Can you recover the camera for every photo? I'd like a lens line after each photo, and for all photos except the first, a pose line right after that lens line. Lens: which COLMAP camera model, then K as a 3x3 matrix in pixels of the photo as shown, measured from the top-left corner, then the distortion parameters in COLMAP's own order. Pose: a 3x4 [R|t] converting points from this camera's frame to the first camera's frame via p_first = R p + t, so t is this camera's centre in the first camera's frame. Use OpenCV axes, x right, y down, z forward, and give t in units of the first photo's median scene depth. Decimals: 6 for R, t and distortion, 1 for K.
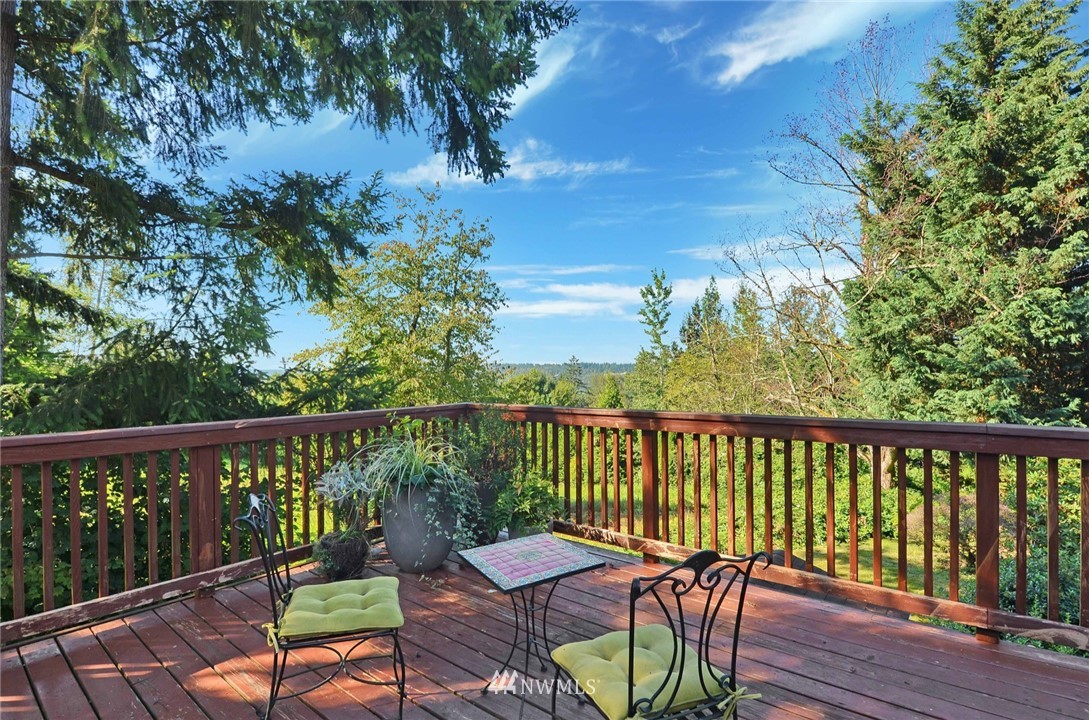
lens RADIAL K [[541.0, 0, 544.5], [0, 541.0, 360.0], [0, 0, 1]] dist [-0.009361, -0.000941]
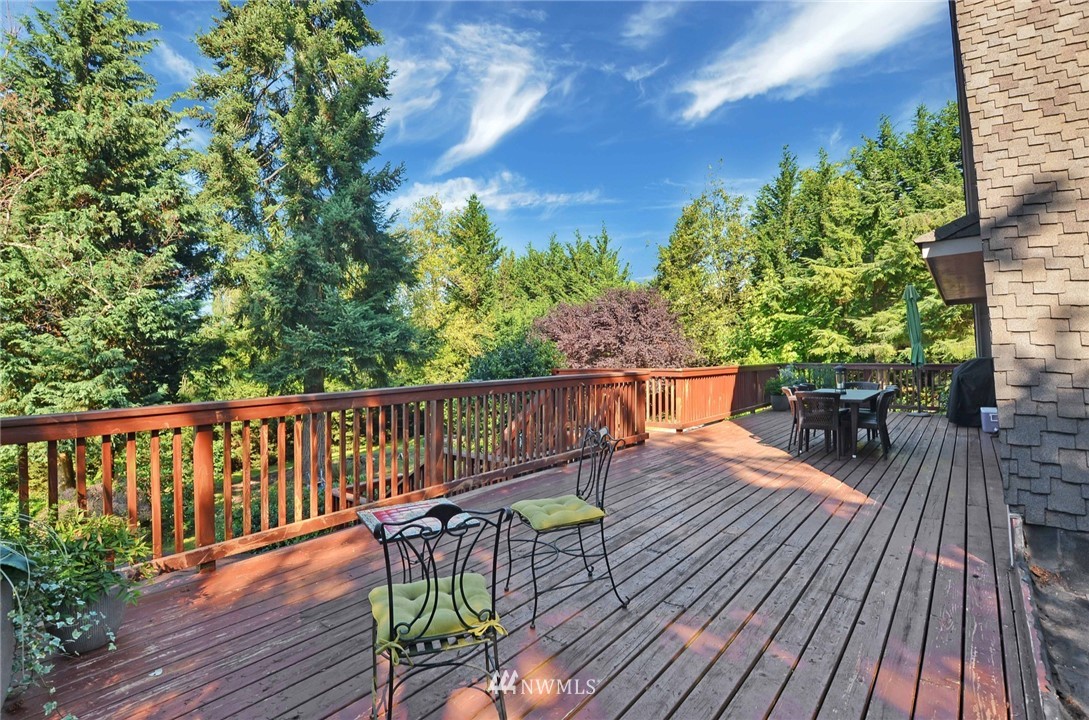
lens RADIAL K [[541.0, 0, 544.5], [0, 541.0, 360.0], [0, 0, 1]] dist [-0.009361, -0.000941]
pose [[-0.001116, -0.005801, 0.999983, -0.200196], [-0.003961, 0.999975, 0.005797, 0.007040], [-0.999992, -0.003954, -0.001139, 0.145944]]
